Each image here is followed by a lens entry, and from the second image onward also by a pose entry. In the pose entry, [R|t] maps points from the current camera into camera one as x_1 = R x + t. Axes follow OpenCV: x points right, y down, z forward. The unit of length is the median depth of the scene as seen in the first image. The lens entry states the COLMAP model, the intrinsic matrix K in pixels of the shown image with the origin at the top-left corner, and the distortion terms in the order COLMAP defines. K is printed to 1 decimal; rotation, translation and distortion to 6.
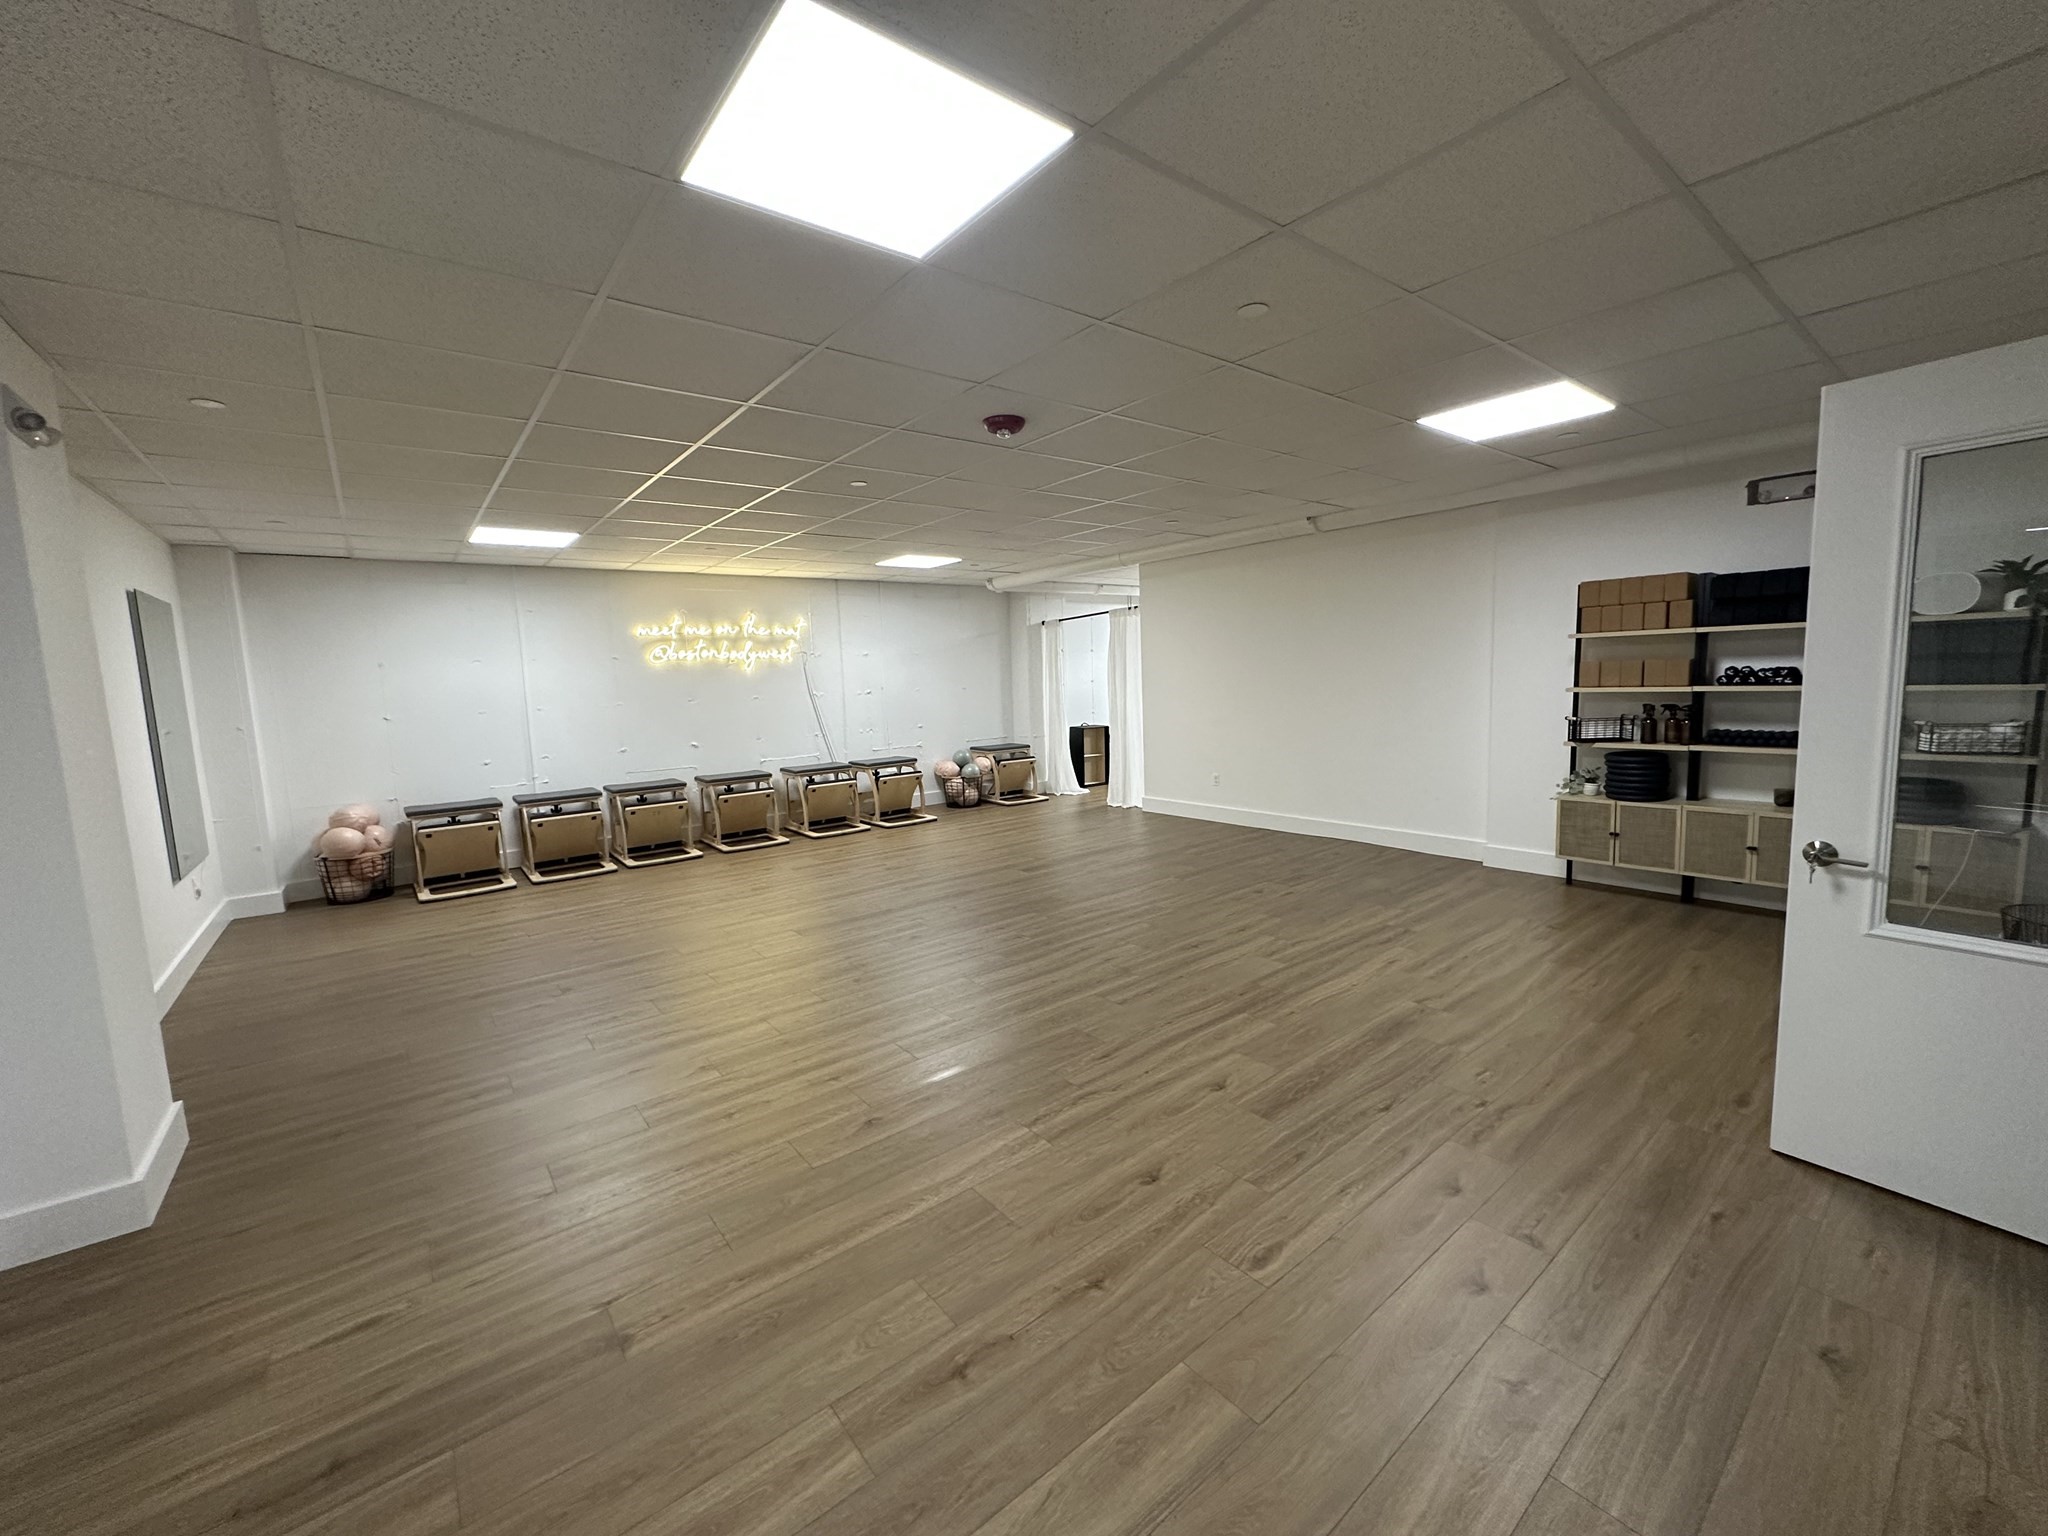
lens RADIAL K [[815.8, 0, 1023.5], [0, 815.8, 766.0], [0, 0, 1]] dist [-0.001446, 0.000328]
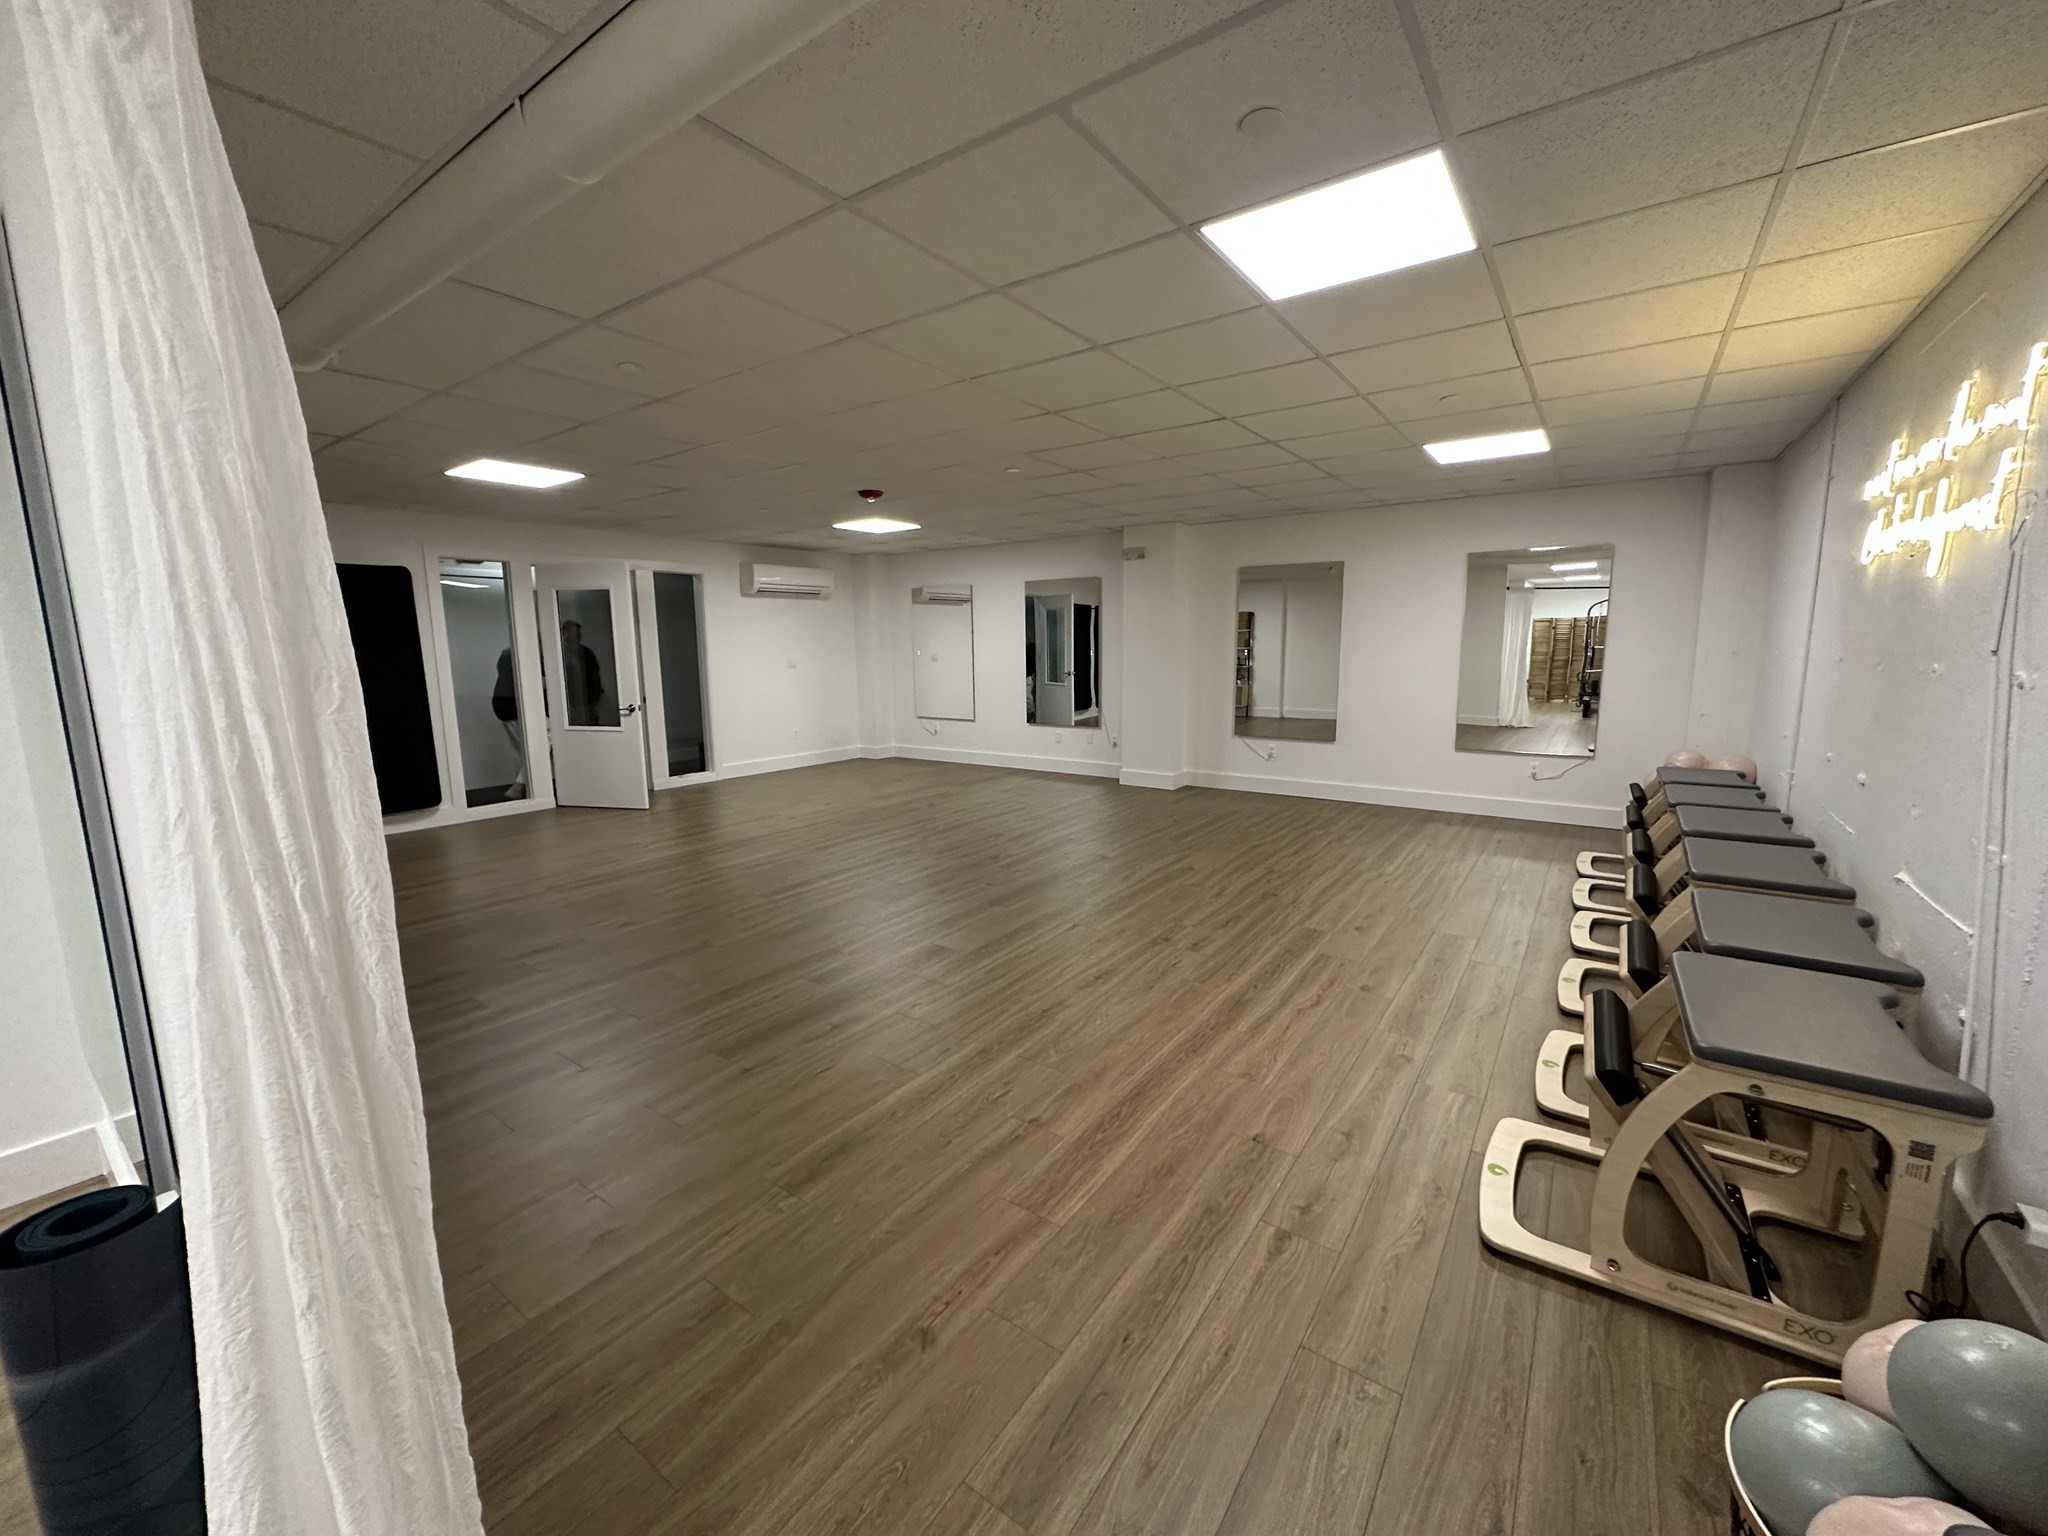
lens RADIAL K [[815.8, 0, 1023.5], [0, 815.8, 766.0], [0, 0, 1]] dist [-0.001446, 0.000328]
pose [[-0.961160, 0.084470, -0.262747, 0.105401], [0.011843, 0.963758, 0.266514, -0.182522], [0.275737, 0.253051, -0.927327, 1.639964]]
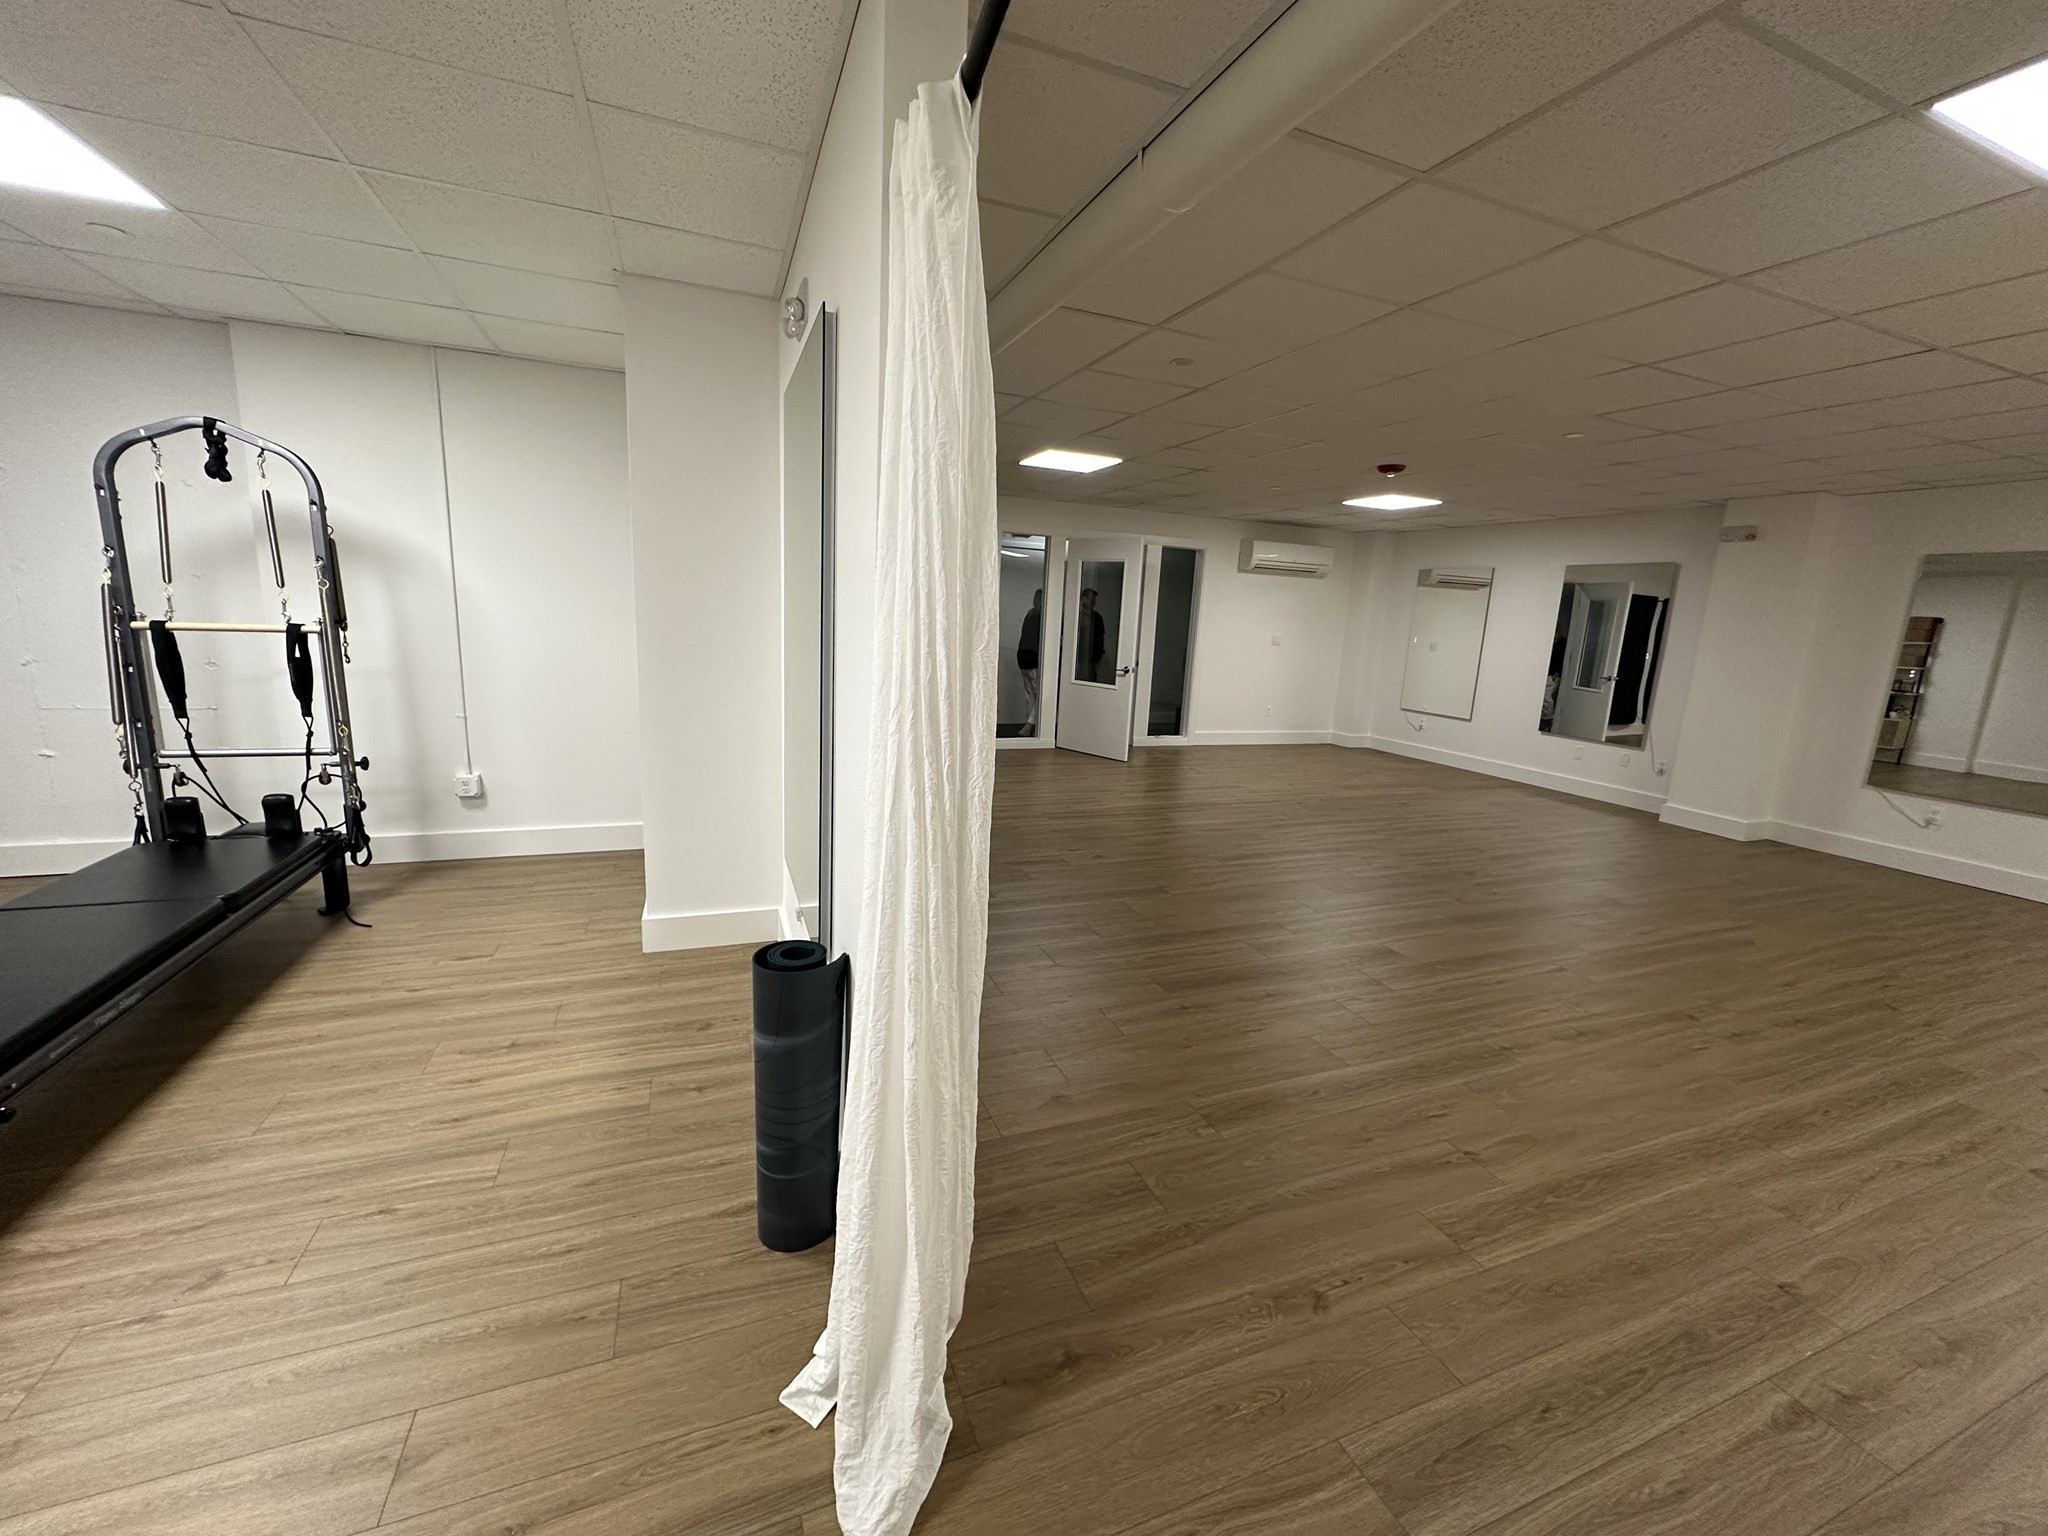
lens RADIAL K [[815.8, 0, 1023.5], [0, 815.8, 766.0], [0, 0, 1]] dist [-0.001446, 0.000328]
pose [[-0.957347, -0.071201, 0.280030, 0.113491], [0.012573, 0.957979, 0.286562, -0.185428], [-0.288667, 0.277860, -0.916223, 1.663351]]
